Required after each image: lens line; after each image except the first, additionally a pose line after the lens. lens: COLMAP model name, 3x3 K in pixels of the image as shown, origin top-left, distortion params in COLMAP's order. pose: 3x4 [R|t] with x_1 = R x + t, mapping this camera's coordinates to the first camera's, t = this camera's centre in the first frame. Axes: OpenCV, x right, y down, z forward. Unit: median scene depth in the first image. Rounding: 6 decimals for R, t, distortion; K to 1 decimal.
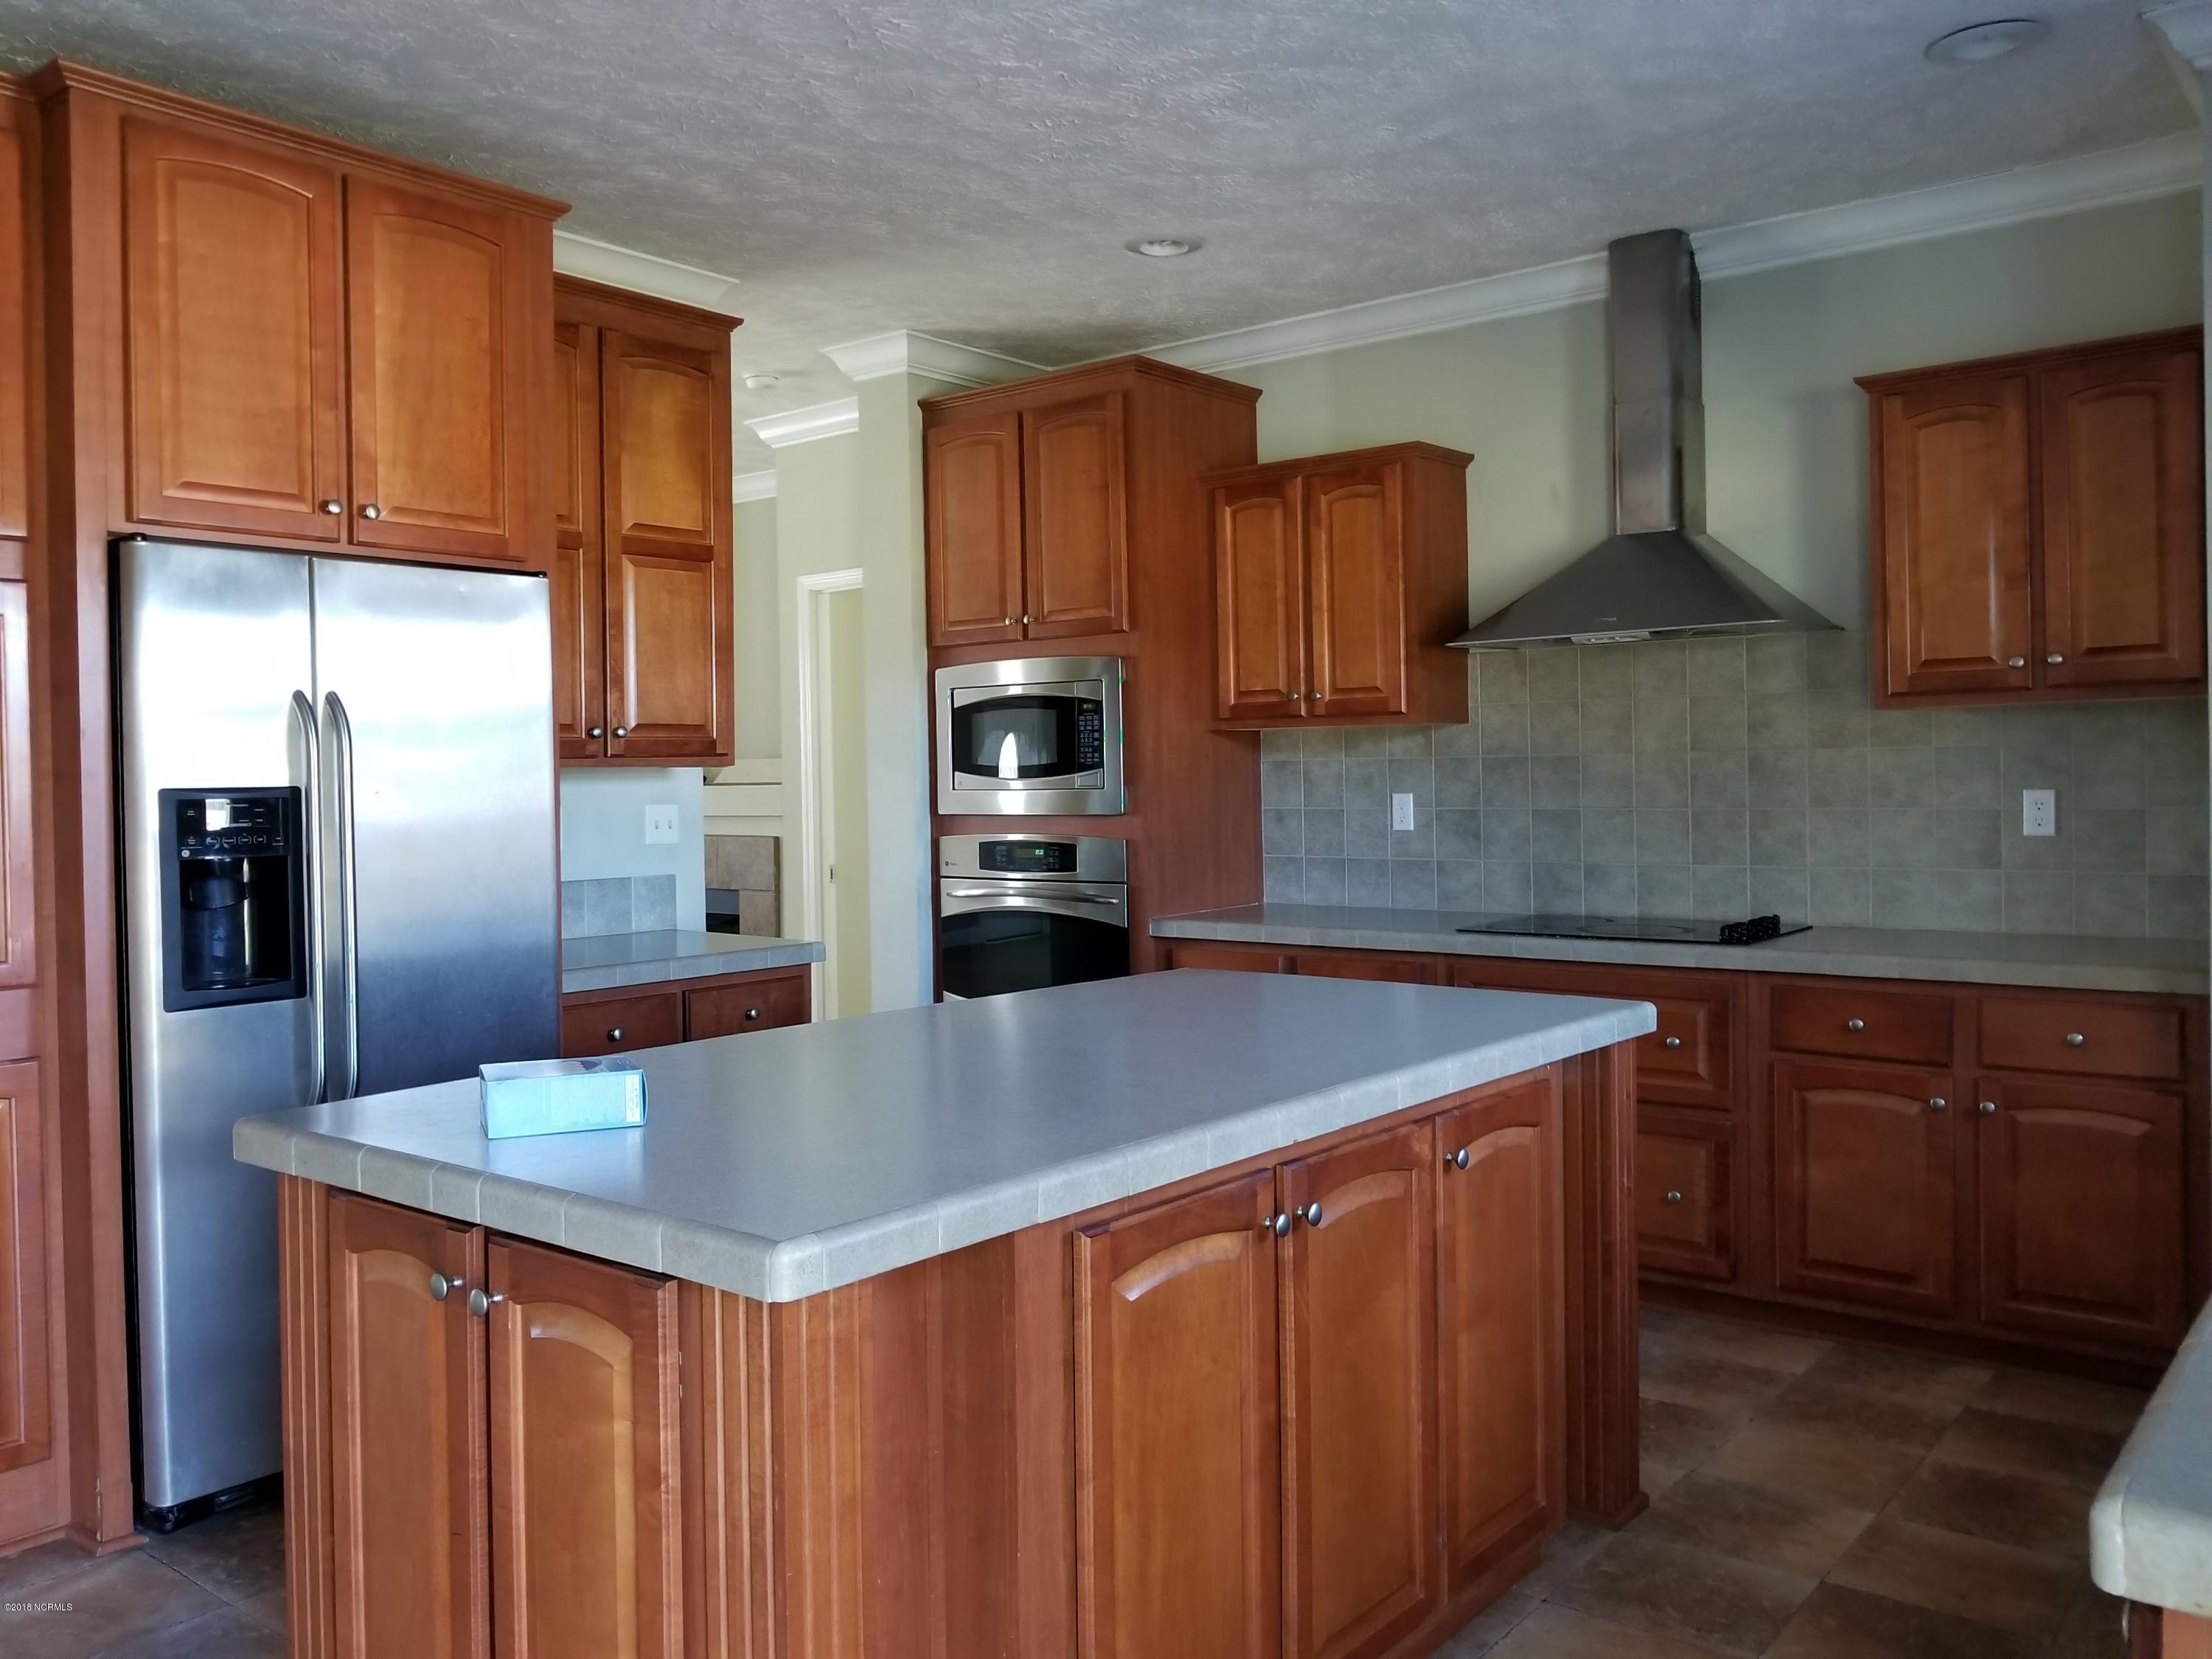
lens RADIAL K [[1768.6, 0, 1055.3], [0, 1768.6, 819.4], [0, 0, 1]] dist [-0.007465, 0.000637]
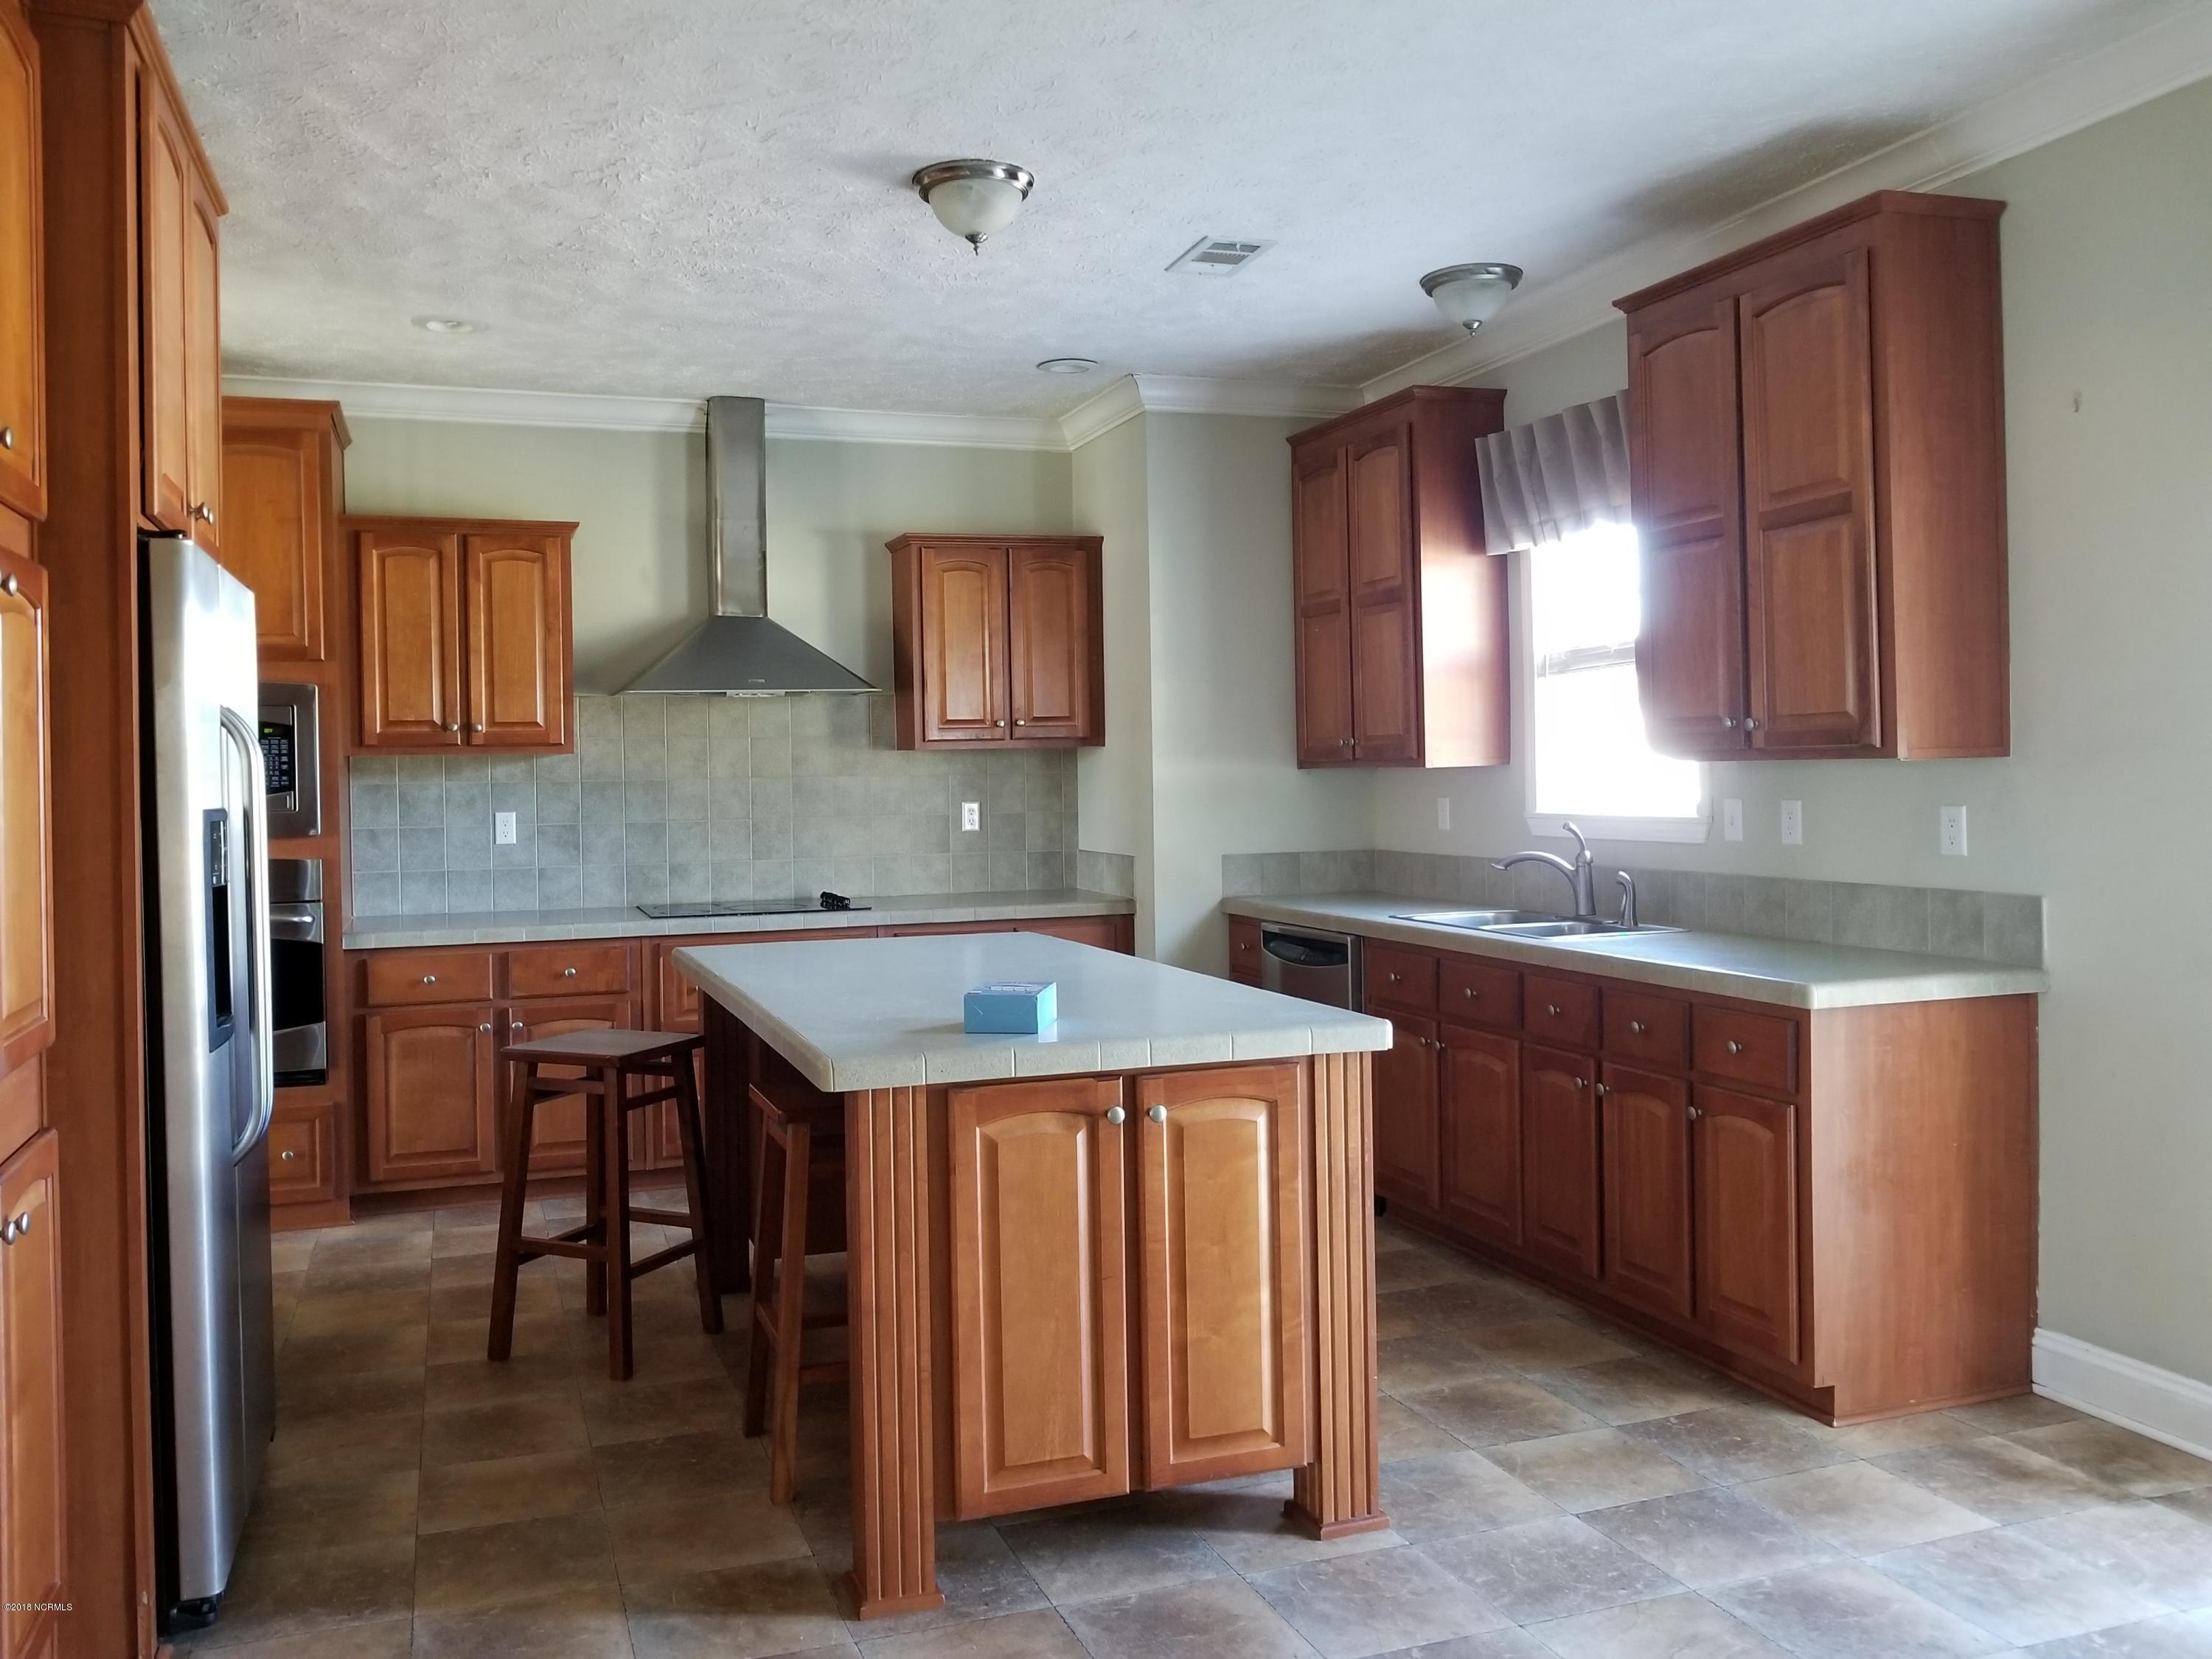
lens RADIAL K [[1743.7, 0, 1085.4], [0, 1743.7, 819.7], [0, 0, 1]] dist [-0.013946, -0.009937]
pose [[0.510449, -0.016091, 0.859757, -0.646236], [0.029676, 0.999559, 0.001089, 0.000354], [-0.859396, 0.024958, 0.510702, 0.089272]]
